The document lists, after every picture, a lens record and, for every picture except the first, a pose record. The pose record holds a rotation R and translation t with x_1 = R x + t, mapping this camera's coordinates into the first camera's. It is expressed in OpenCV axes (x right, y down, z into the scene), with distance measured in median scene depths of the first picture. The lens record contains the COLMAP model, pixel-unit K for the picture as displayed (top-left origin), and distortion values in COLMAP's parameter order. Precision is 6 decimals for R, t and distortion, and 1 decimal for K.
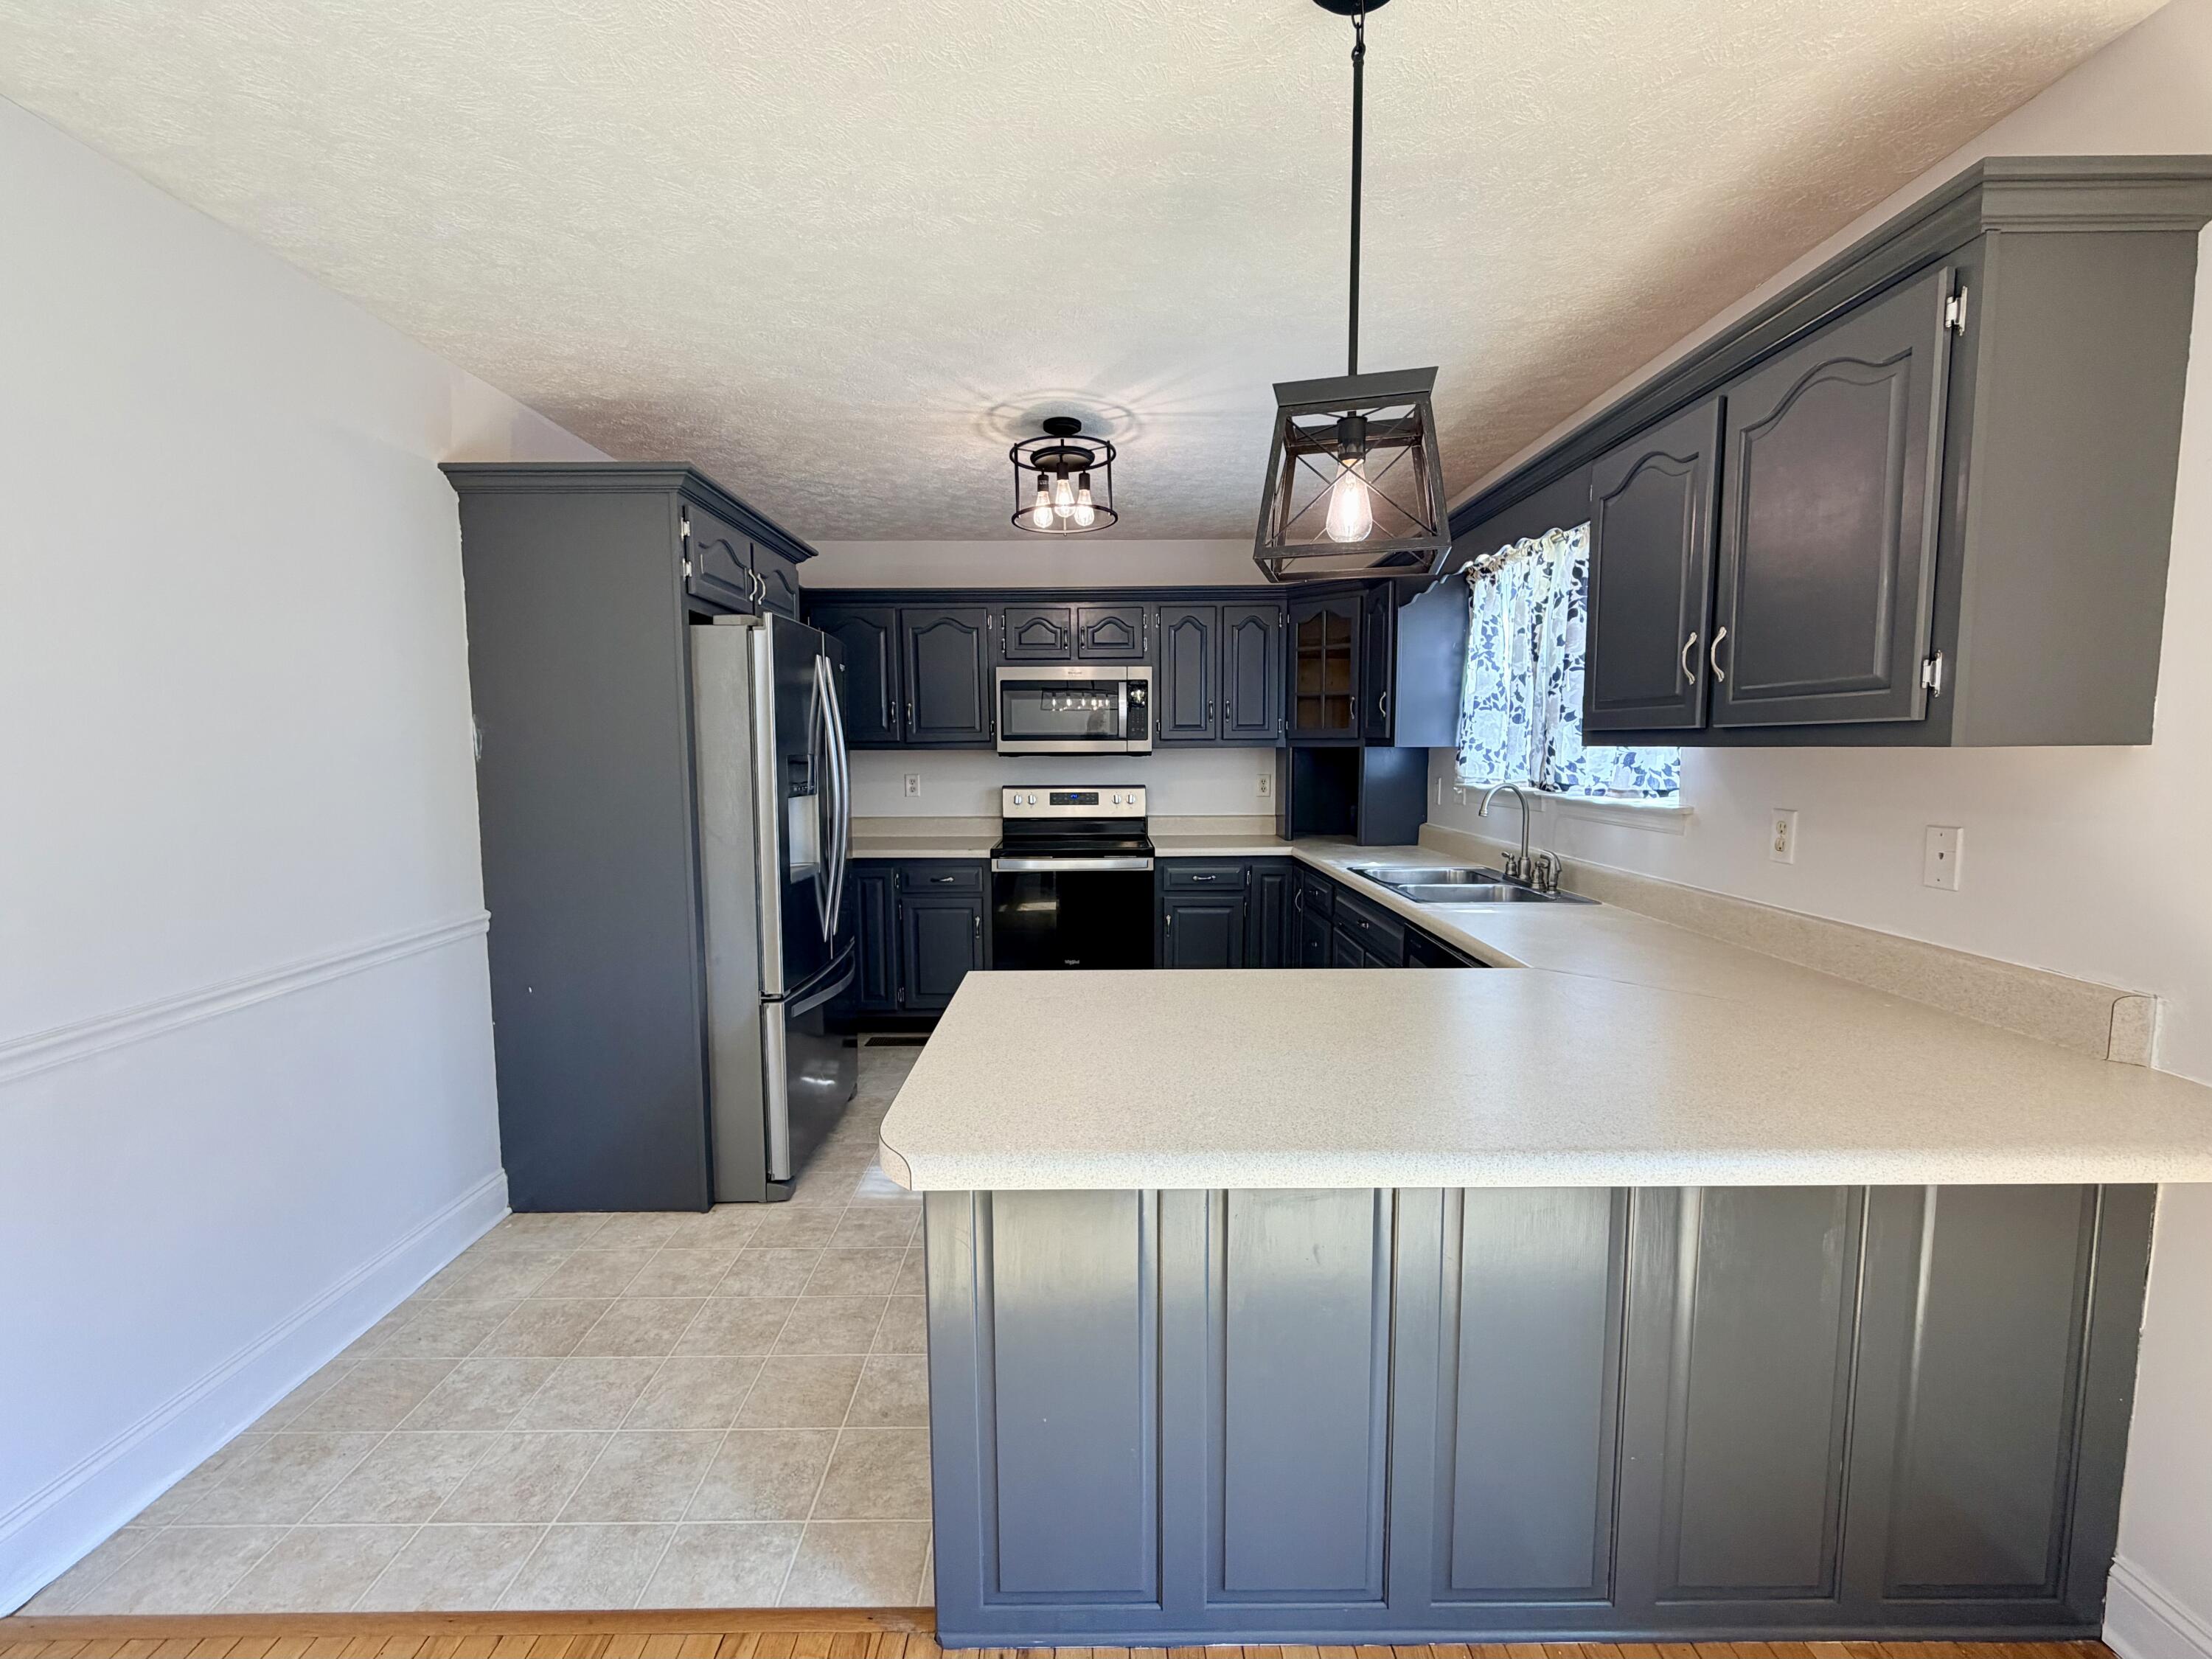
lens RADIAL K [[930.7, 0, 1099.0], [0, 930.7, 828.8], [0, 0, 1]] dist [-0.002090, -0.000382]
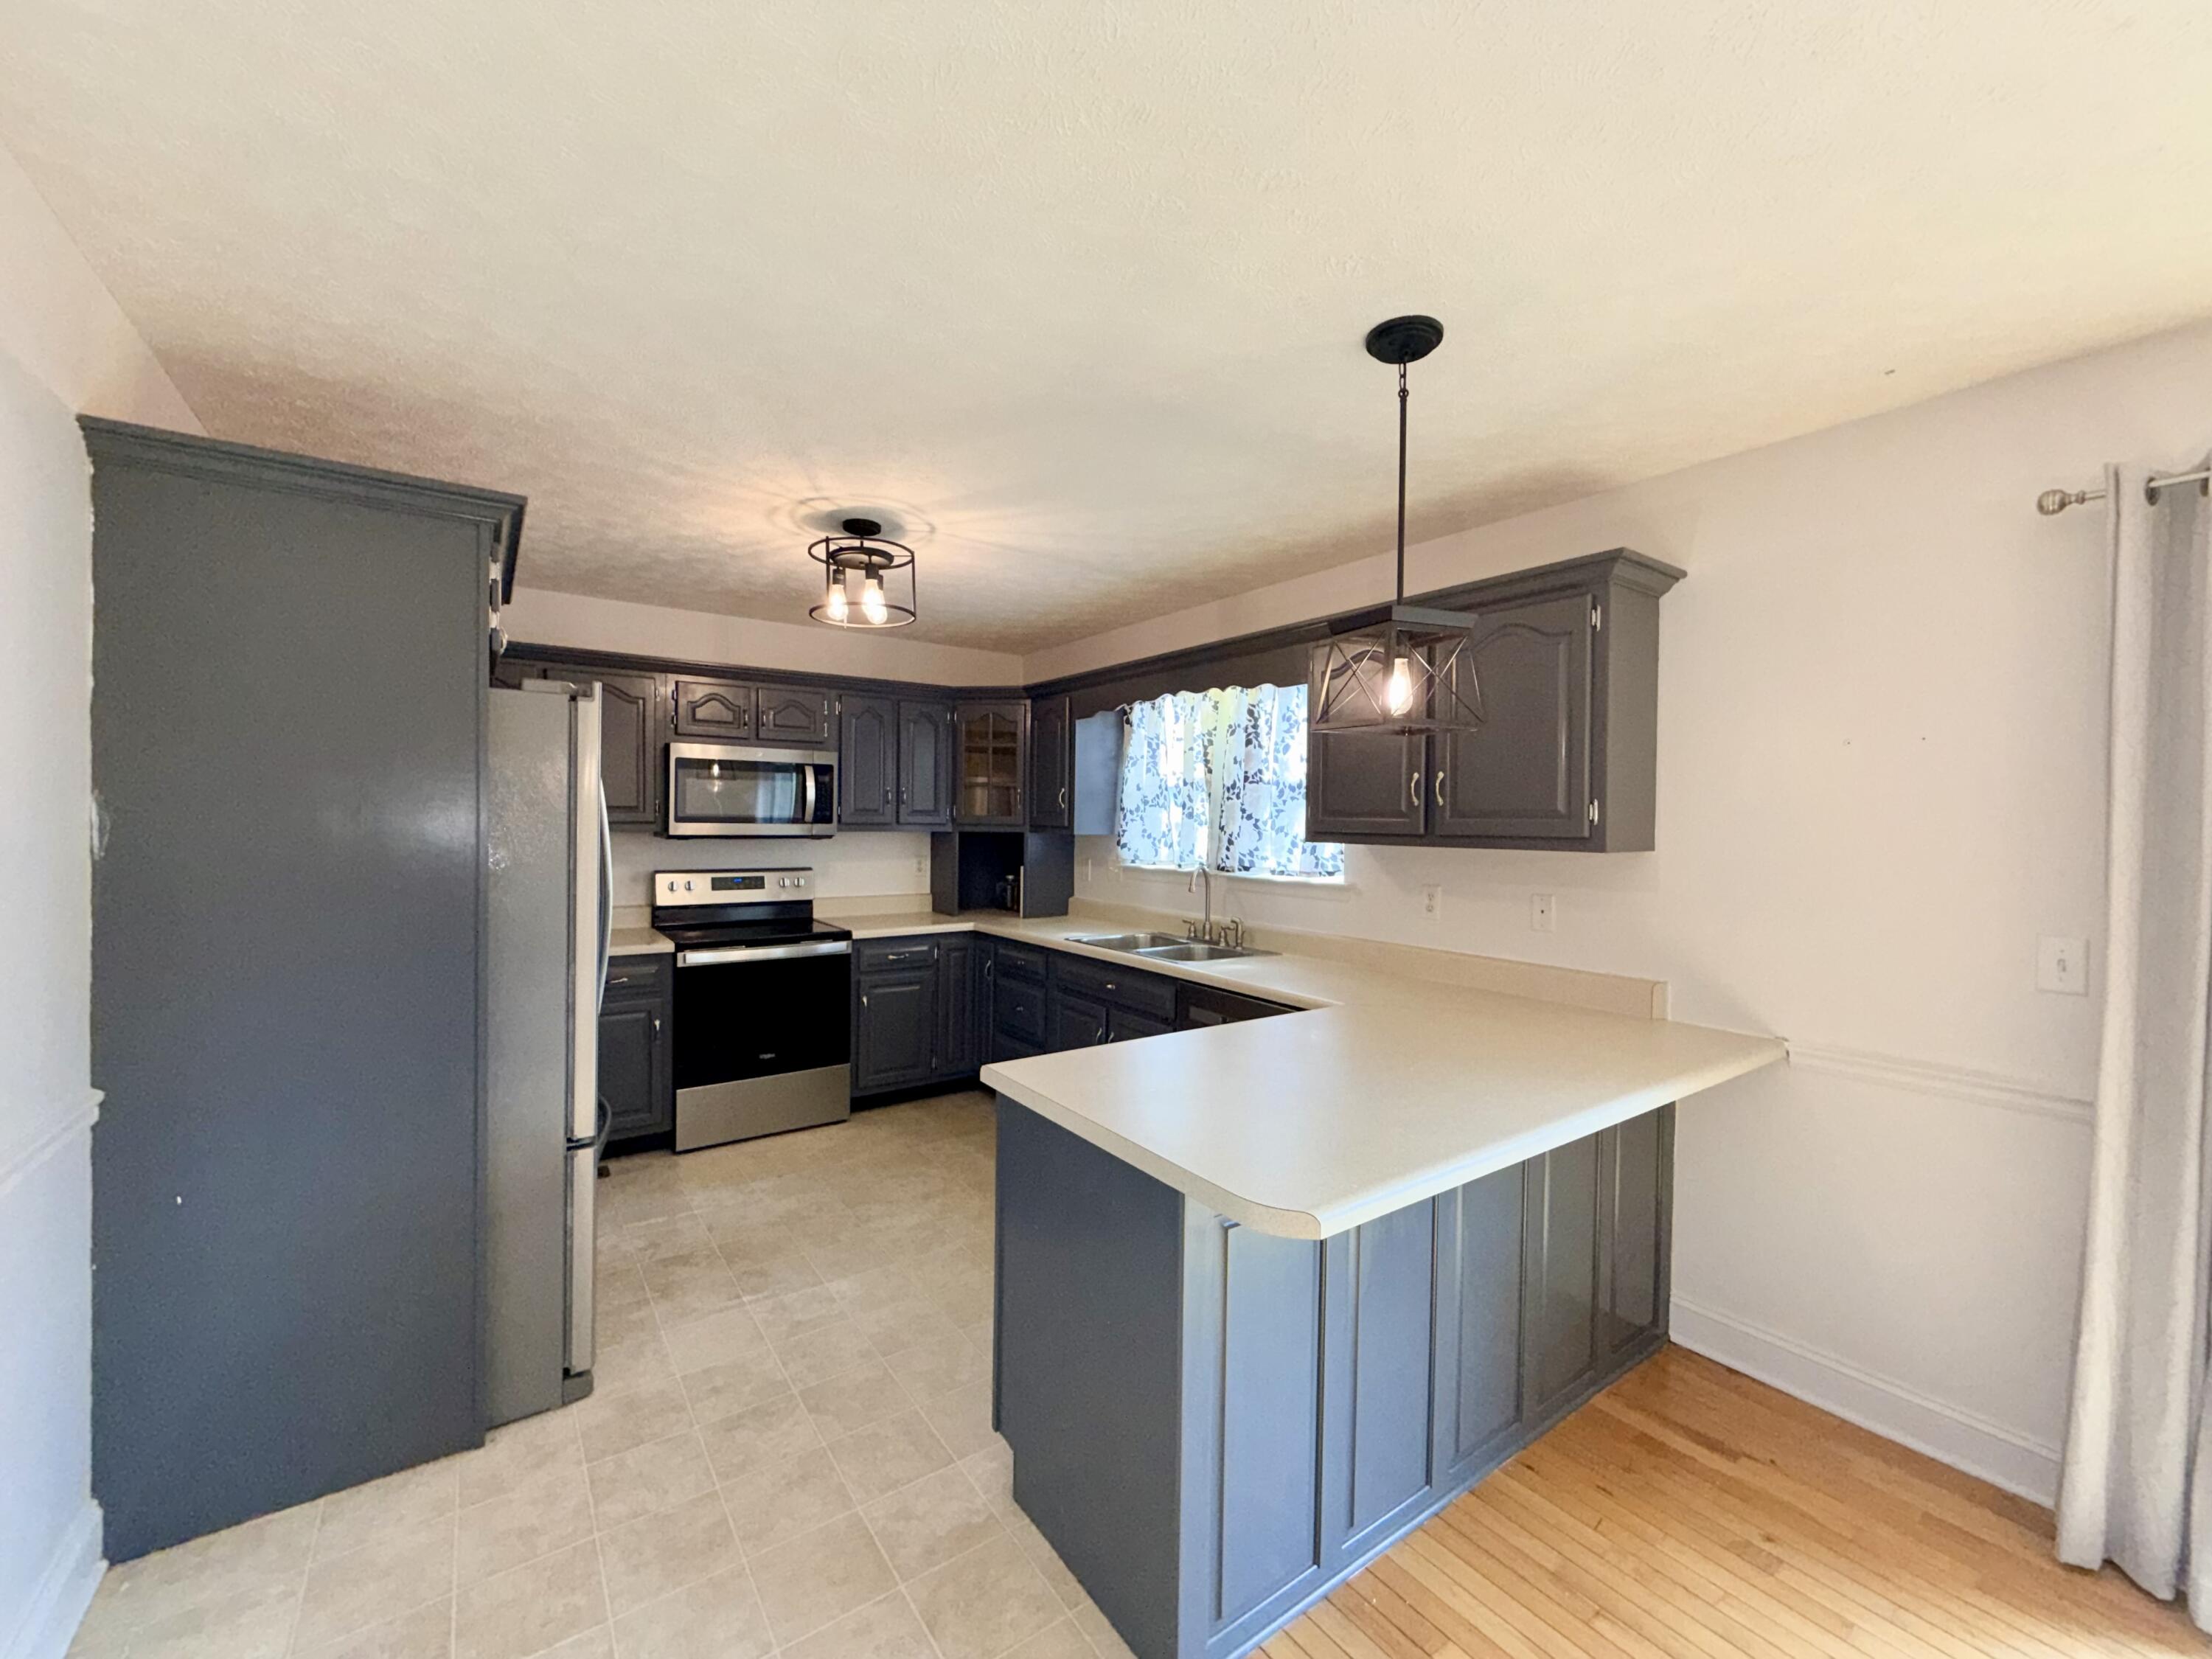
lens RADIAL K [[883.3, 0, 1101.2], [0, 883.3, 829.3], [0, 0, 1]] dist [-0.001215, 0.000139]
pose [[0.816705, 0.008714, 0.576990, -0.350247], [0.034809, 0.997321, -0.064333, -0.023196], [-0.576004, 0.072625, 0.814214, 0.065493]]
